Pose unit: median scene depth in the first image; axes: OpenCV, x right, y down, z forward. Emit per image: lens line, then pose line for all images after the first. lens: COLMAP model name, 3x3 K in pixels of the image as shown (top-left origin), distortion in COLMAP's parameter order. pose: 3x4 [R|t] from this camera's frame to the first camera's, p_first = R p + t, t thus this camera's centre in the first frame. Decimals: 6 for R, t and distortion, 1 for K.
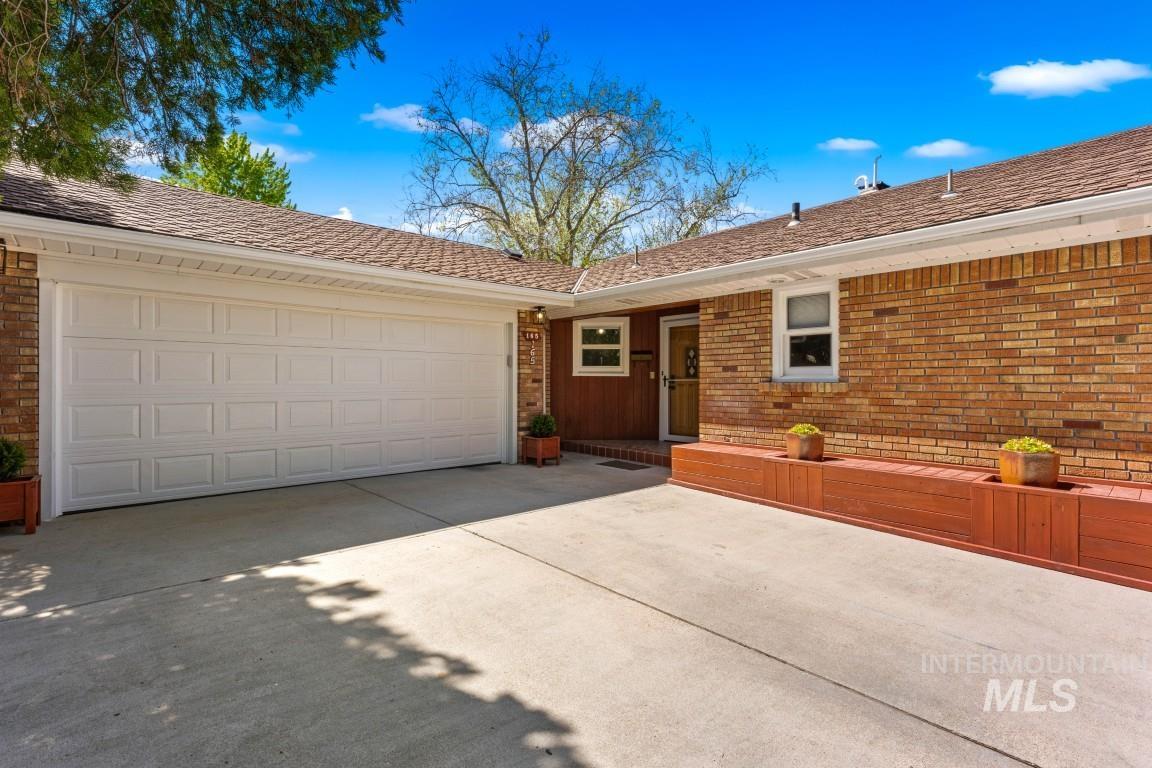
lens RADIAL K [[524.5, 0, 572.4], [0, 524.5, 382.0], [0, 0, 1]] dist [0.000077, 0.000916]
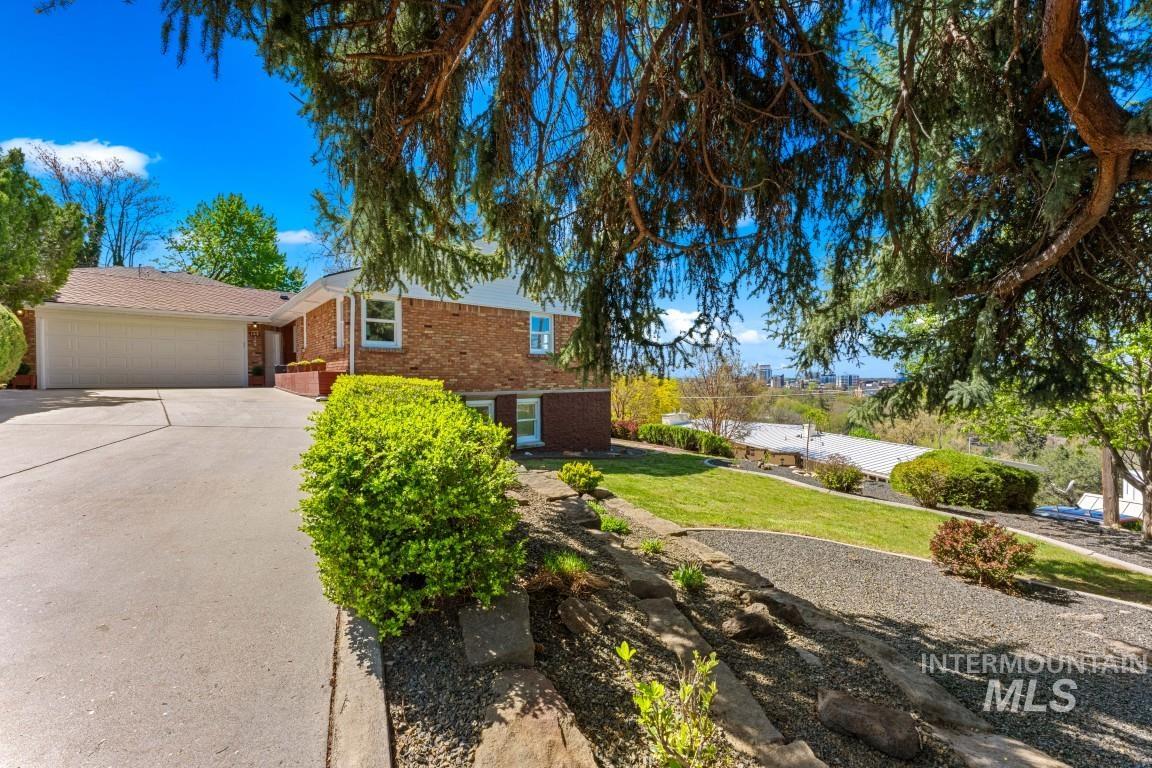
lens RADIAL K [[459.2, 0, 579.5], [0, 459.2, 383.8], [0, 0, 1]] dist [0.000470, -0.001056]
pose [[0.999884, -0.005489, -0.014209, 2.166887], [0.005669, 0.999904, 0.012612, 0.183676], [0.014139, -0.012691, 0.999819, -1.643871]]
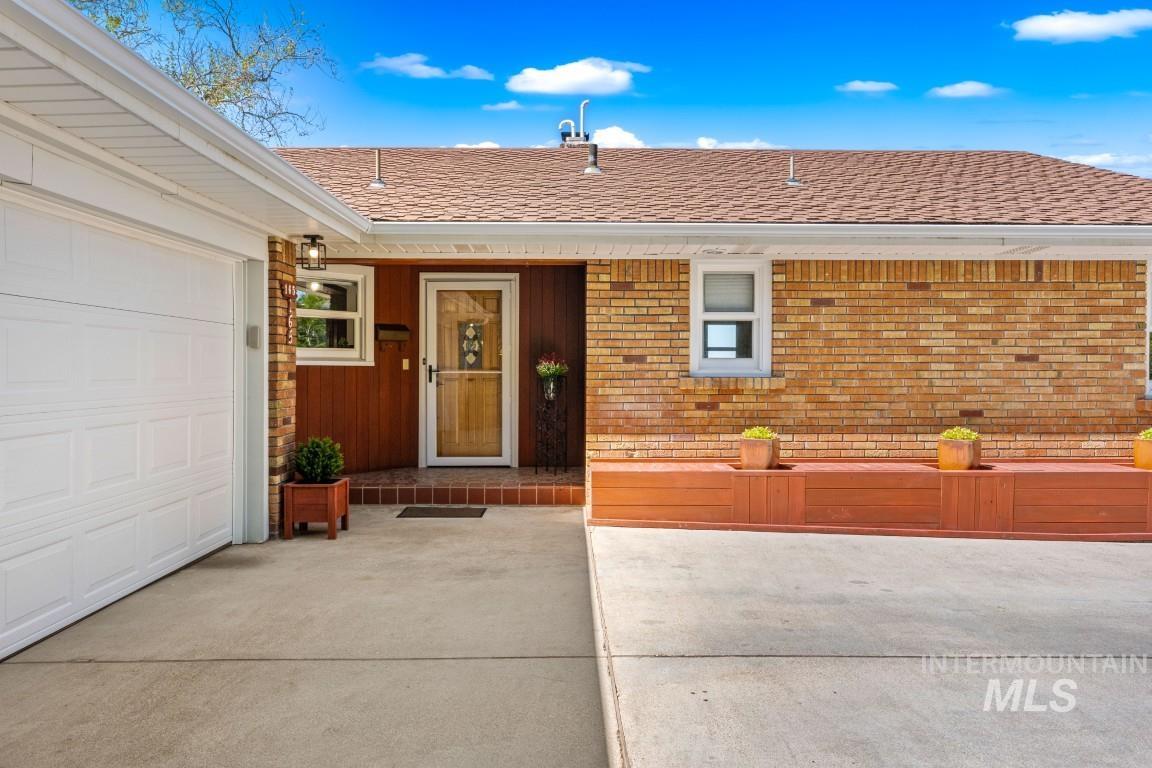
lens RADIAL K [[765.7, 0, 577.1], [0, 765.7, 373.2], [0, 0, 1]] dist [0.009714, -0.003422]
pose [[0.646896, -0.005267, 0.762560, -0.704333], [-0.000901, 0.999970, 0.007671, -0.016423], [-0.762578, -0.005649, 0.646872, 0.436248]]
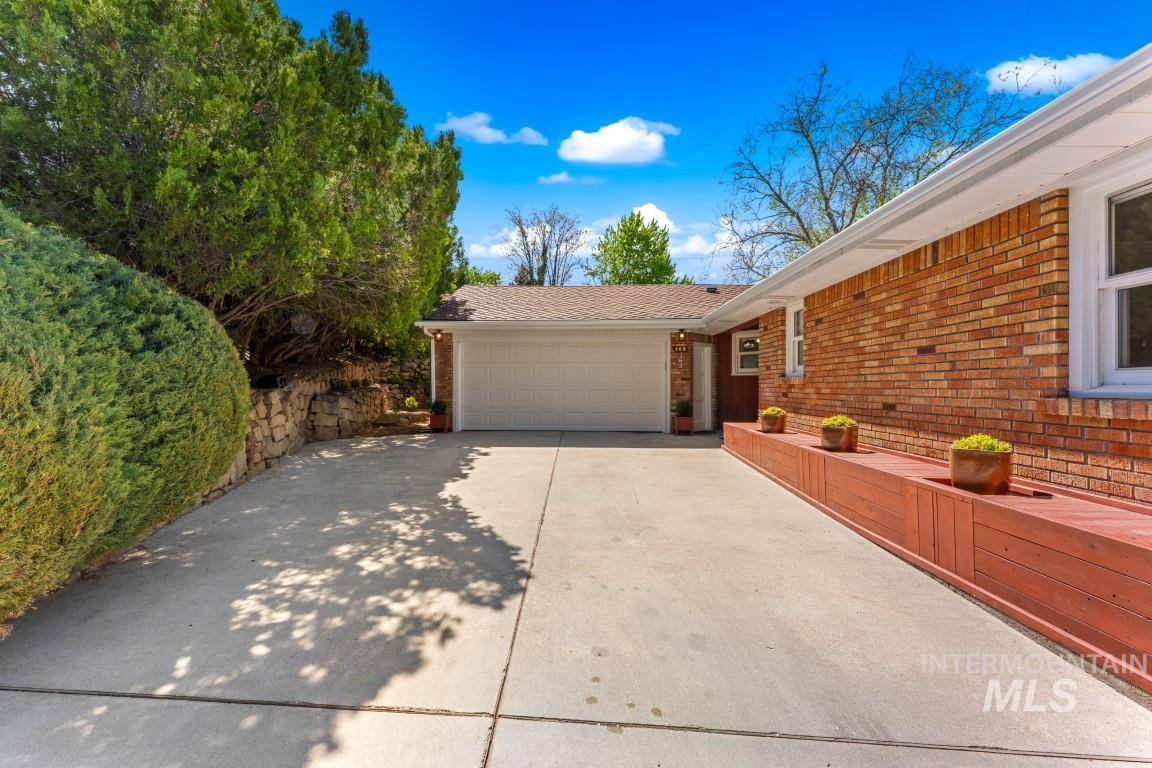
lens RADIAL K [[459.2, 0, 576.2], [0, 459.2, 387.5], [0, 0, 1]] dist [0.000470, -0.001056]
pose [[0.719812, 0.002683, -0.694164, 0.924105], [0.000592, 0.999990, 0.004479, 0.023755], [0.694169, -0.003635, 0.719803, -0.224187]]
